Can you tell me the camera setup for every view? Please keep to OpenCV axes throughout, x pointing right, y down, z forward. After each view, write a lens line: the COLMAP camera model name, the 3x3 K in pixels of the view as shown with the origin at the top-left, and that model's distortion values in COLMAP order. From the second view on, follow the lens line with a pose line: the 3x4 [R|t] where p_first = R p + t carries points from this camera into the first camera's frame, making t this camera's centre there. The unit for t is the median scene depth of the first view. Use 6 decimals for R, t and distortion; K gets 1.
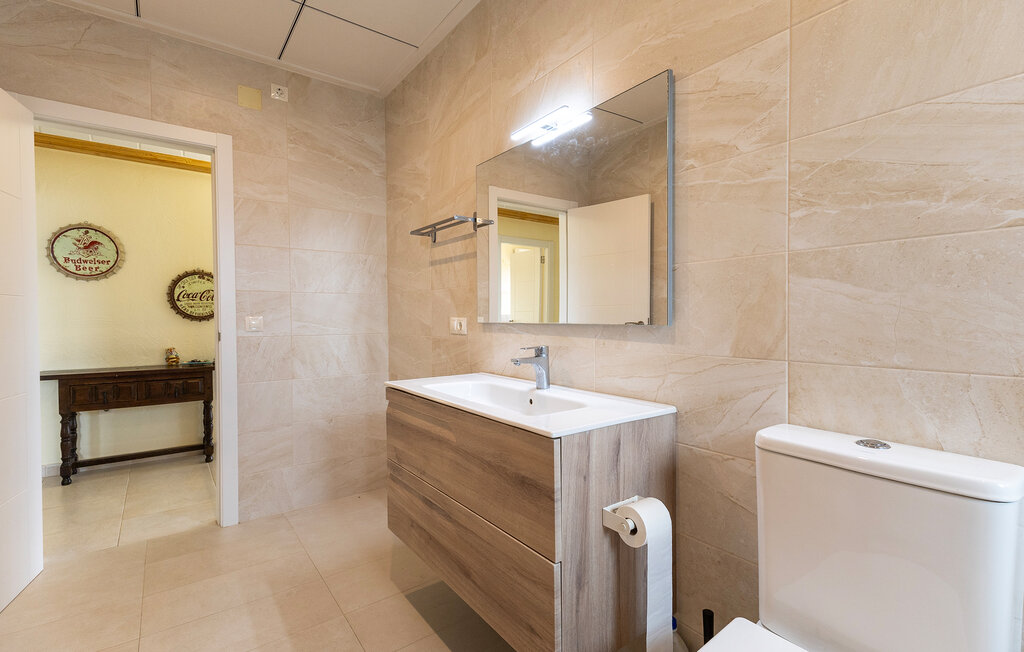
lens RADIAL K [[474.2, 0, 512.0], [0, 474.2, 326.0], [0, 0, 1]] dist [0.011445, -0.000404]
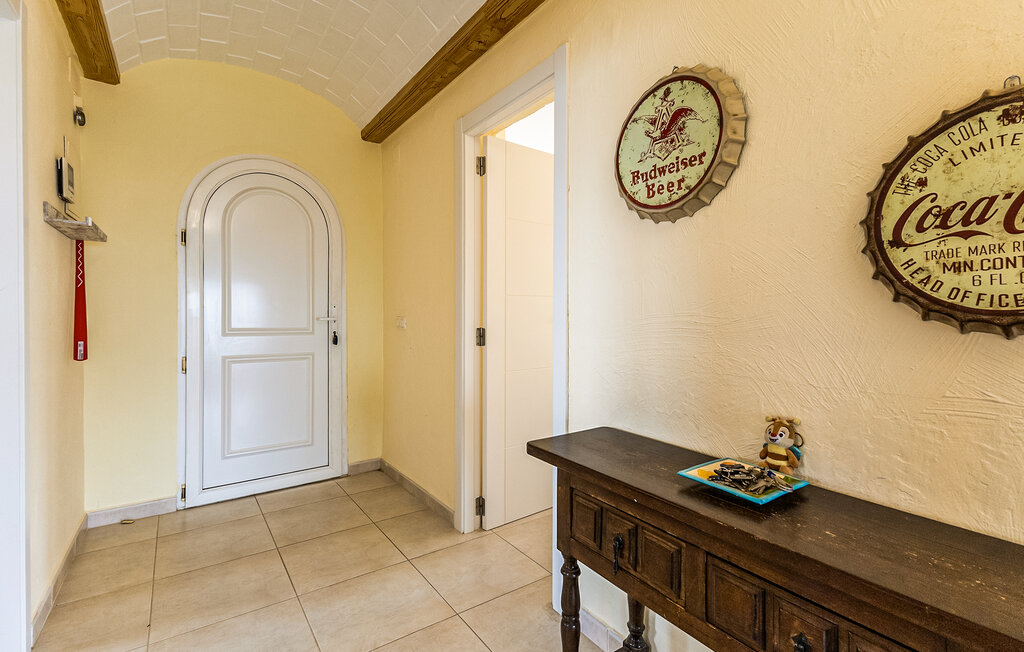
lens RADIAL K [[474.2, 0, 512.0], [0, 474.2, 326.0], [0, 0, 1]] dist [0.011445, -0.000404]
pose [[-0.019597, 0.026087, -0.999468, -0.484469], [-0.027885, 0.999256, 0.026629, -0.014545], [0.999419, 0.028392, -0.018855, 0.864140]]
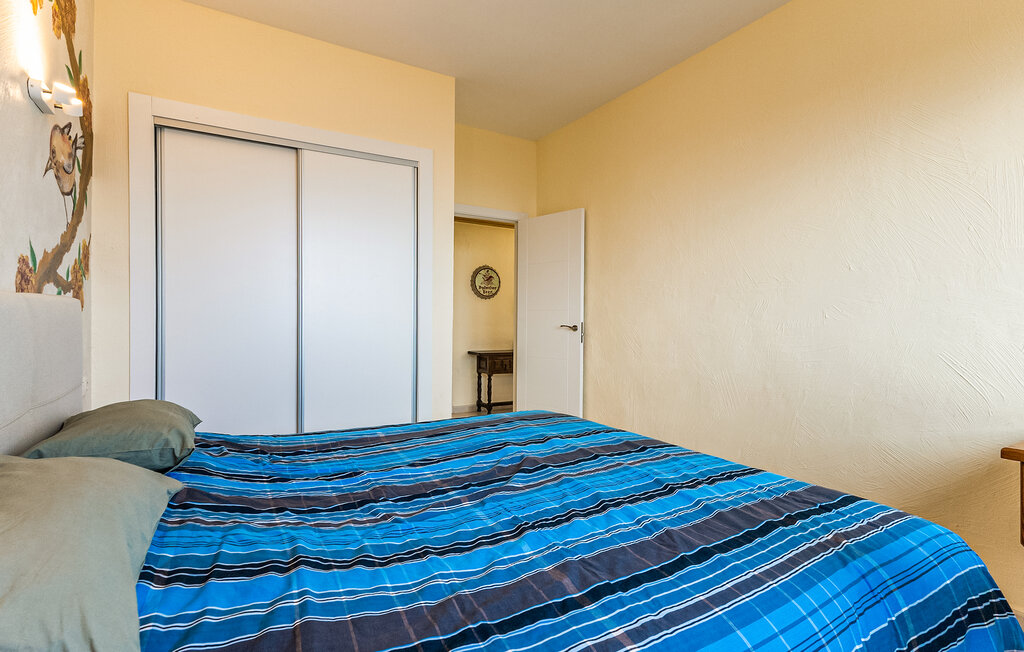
lens RADIAL K [[474.2, 0, 512.0], [0, 474.2, 326.0], [0, 0, 1]] dist [0.011445, -0.000404]
pose [[0.994845, 0.008443, -0.101058, -0.611168], [-0.010325, 0.999783, -0.018114, 0.031224], [0.100883, 0.019064, 0.994716, -0.668252]]
